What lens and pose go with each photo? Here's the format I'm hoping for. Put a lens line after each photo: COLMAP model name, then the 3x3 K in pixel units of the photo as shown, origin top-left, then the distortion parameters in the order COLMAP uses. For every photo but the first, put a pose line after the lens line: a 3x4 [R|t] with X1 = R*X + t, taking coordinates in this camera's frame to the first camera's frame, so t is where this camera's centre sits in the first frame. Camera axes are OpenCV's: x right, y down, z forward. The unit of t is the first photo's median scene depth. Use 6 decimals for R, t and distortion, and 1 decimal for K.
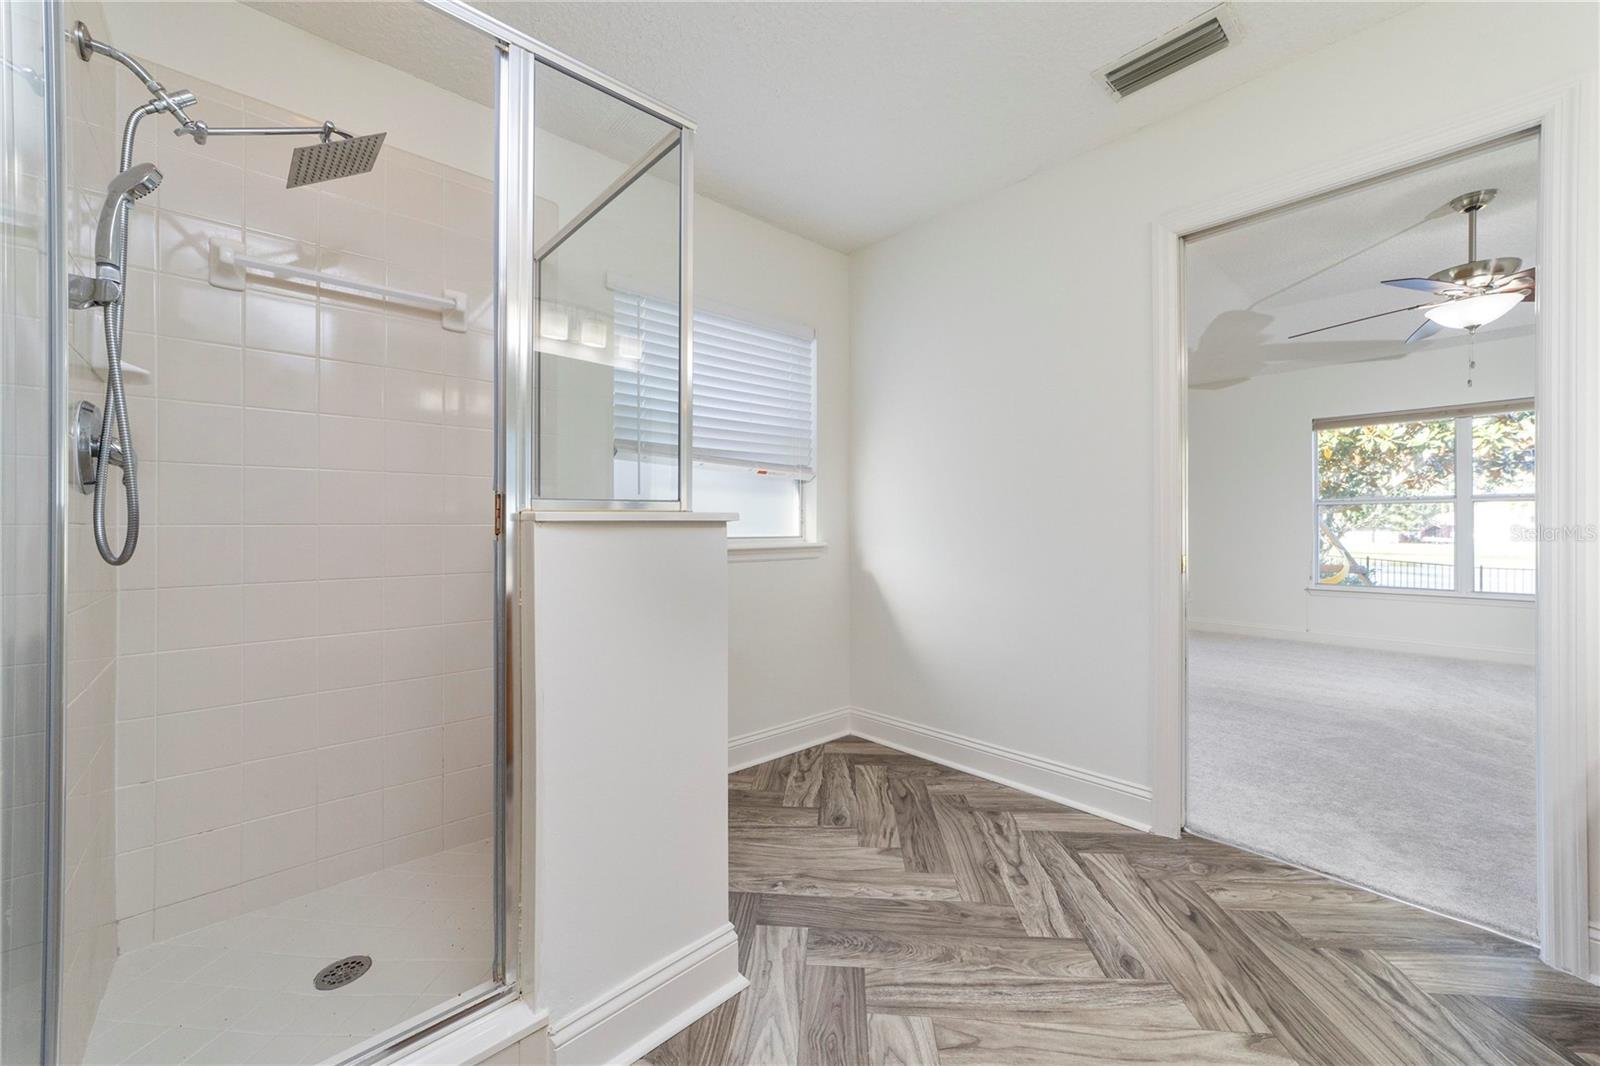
lens RADIAL K [[636.5, 0, 792.8], [0, 636.5, 530.0], [0, 0, 1]] dist [-0.002460, 0.000080]
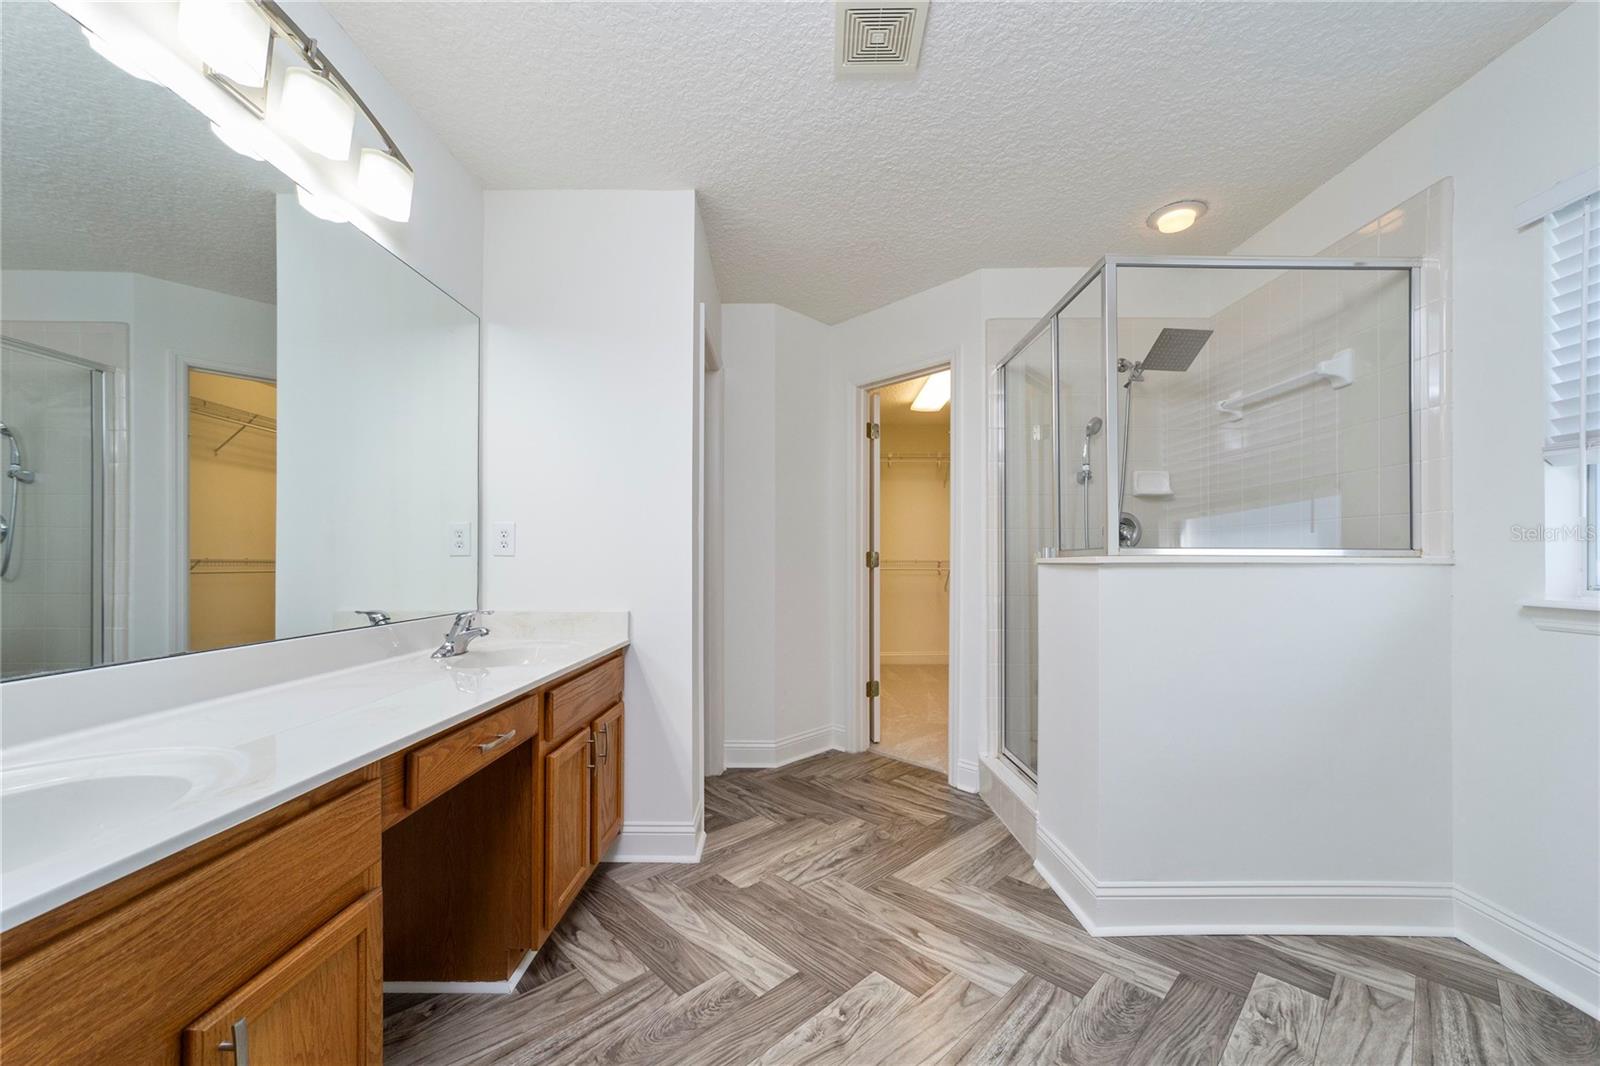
lens RADIAL K [[614.5, 0, 805.8], [0, 614.5, 556.2], [0, 0, 1]] dist [0.006343, 0.000539]
pose [[-0.665082, -0.002771, -0.746766, 0.719588], [-0.001931, 0.999996, -0.001992, -0.034863], [0.746768, 0.000118, -0.665084, 1.792840]]
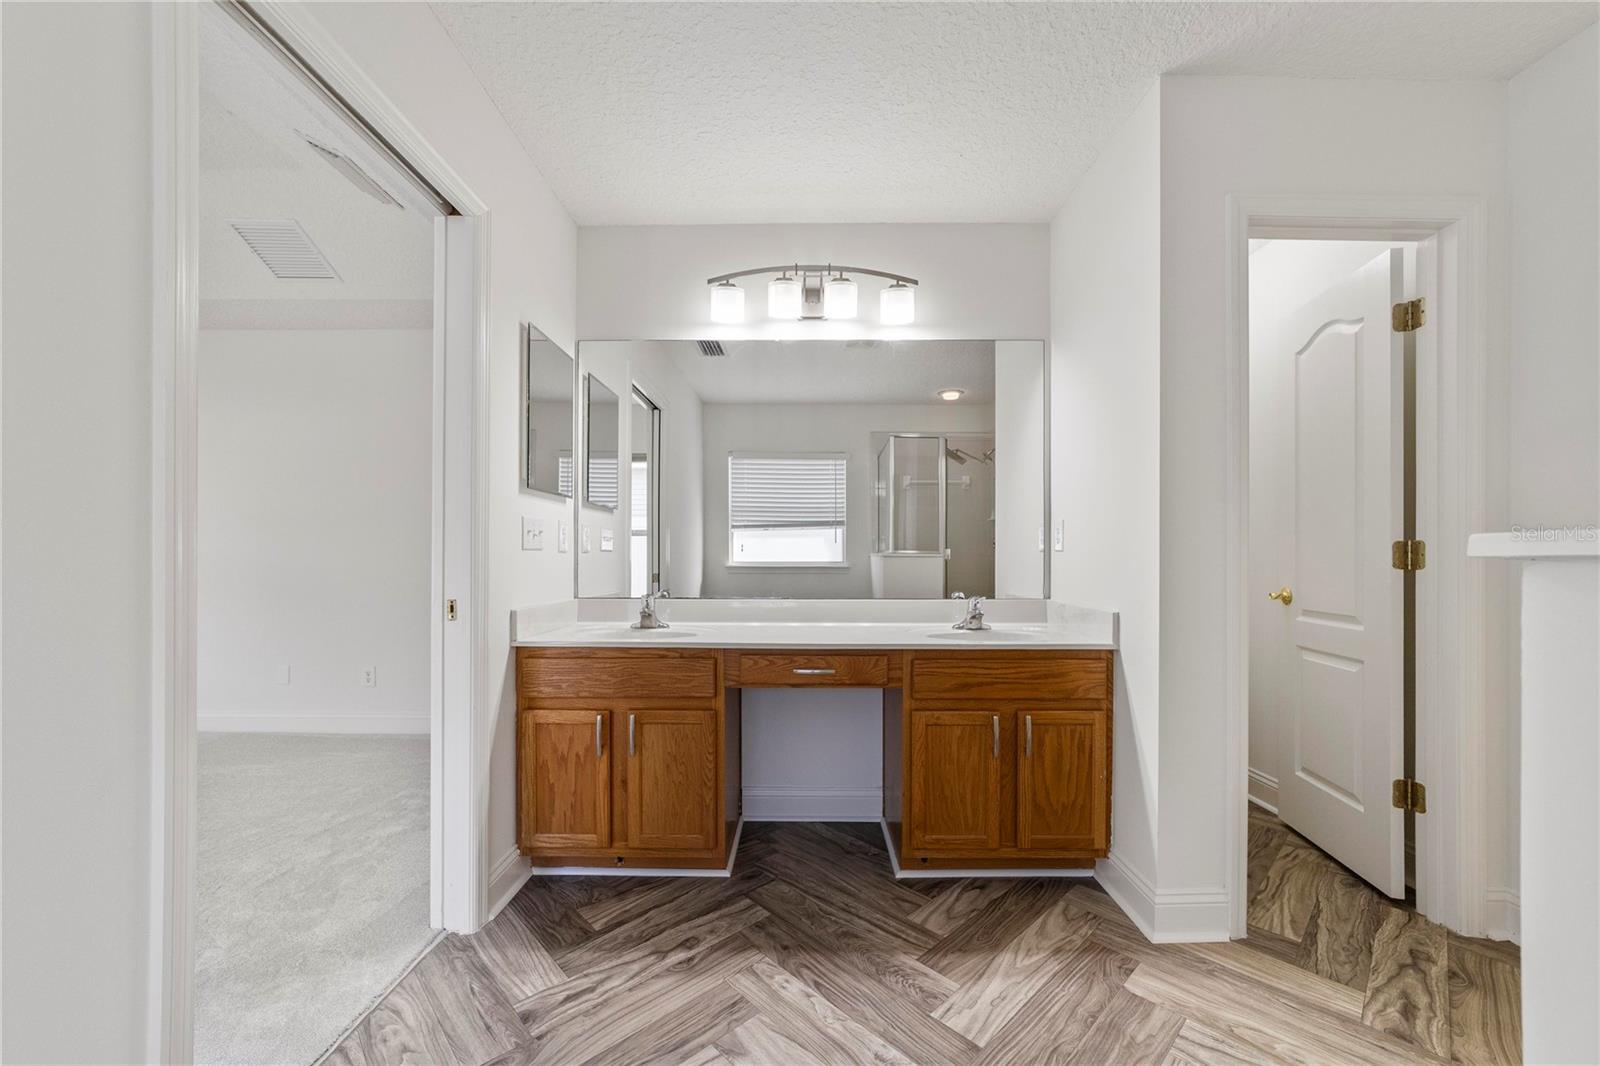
lens RADIAL K [[619.0, 0, 802.2], [0, 619.0, 556.7], [0, 0, 1]] dist [-0.018130, 0.009260]
pose [[-0.750480, -0.003245, 0.660885, -0.444569], [0.001045, 0.999981, 0.006097, -0.030984], [-0.660892, 0.005266, -0.750462, 1.903929]]
